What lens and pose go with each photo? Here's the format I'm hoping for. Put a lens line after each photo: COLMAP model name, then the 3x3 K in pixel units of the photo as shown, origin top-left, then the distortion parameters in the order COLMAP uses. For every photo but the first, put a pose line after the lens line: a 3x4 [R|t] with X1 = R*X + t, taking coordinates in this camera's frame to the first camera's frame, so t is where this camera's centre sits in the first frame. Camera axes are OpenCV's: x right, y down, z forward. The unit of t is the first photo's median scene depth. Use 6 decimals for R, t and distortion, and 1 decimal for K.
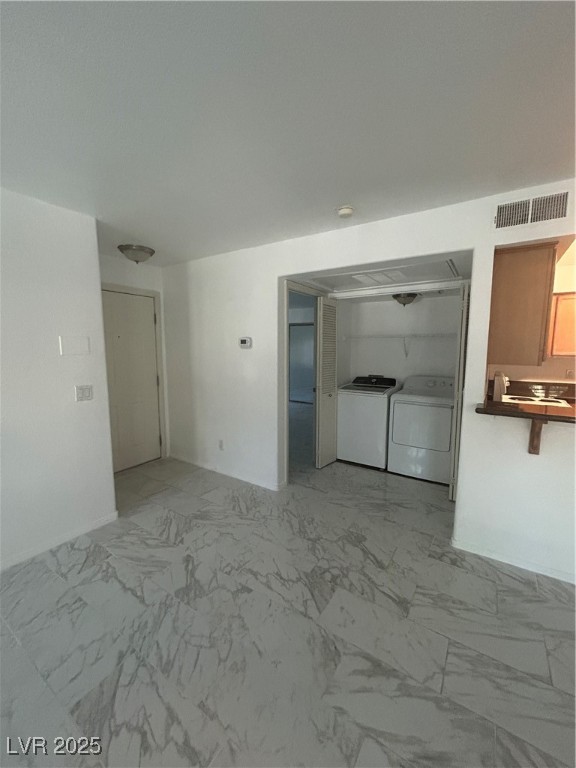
lens RADIAL K [[311.5, 0, 285.7], [0, 311.5, 381.2], [0, 0, 1]] dist [0.002849, 0.000681]
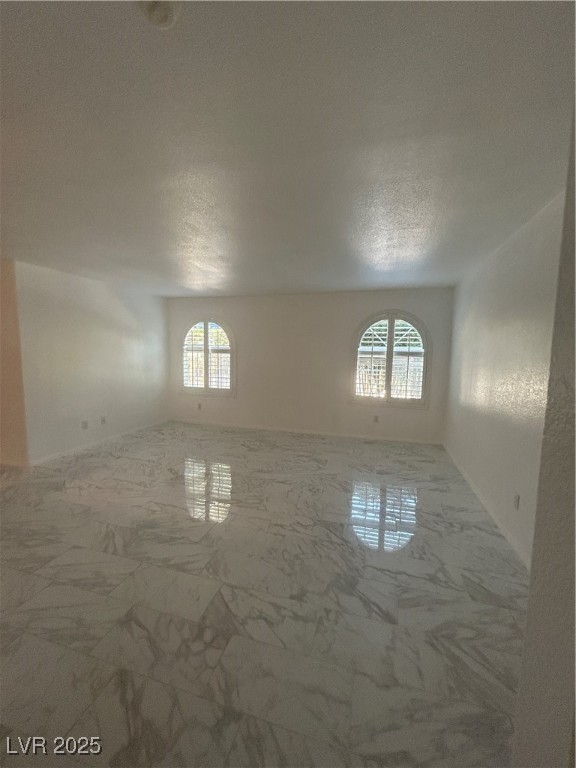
lens RADIAL K [[303.3, 0, 287.5], [0, 303.3, 392.5], [0, 0, 1]] dist [-0.009718, 0.000122]
pose [[-0.953098, 0.019201, -0.302052, 0.148492], [-0.054020, 0.971169, 0.232192, -0.144739], [0.297802, 0.237619, -0.924582, 1.481069]]
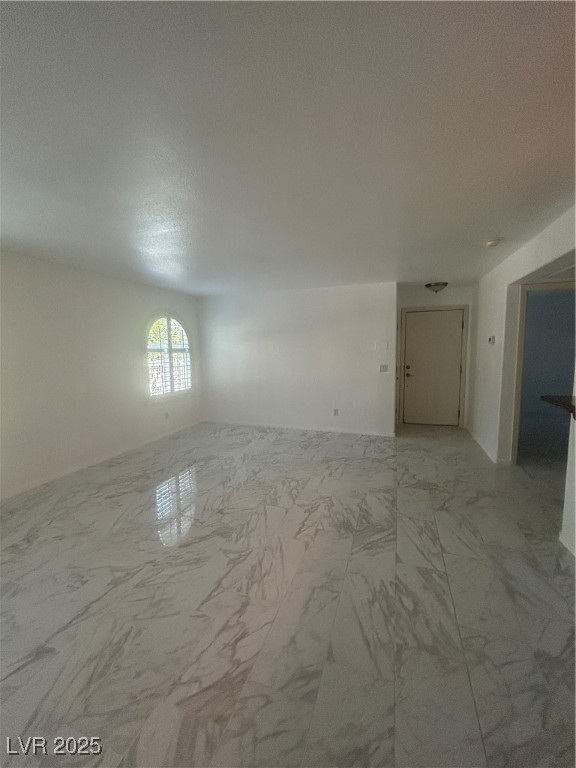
lens RADIAL K [[311.5, 0, 285.7], [0, 311.5, 381.2], [0, 0, 1]] dist [0.002849, 0.000681]
pose [[0.236797, 0.090995, -0.967289, 1.331777], [-0.090959, 0.993308, 0.071175, 0.037891], [0.967292, 0.071129, 0.243489, -0.146526]]
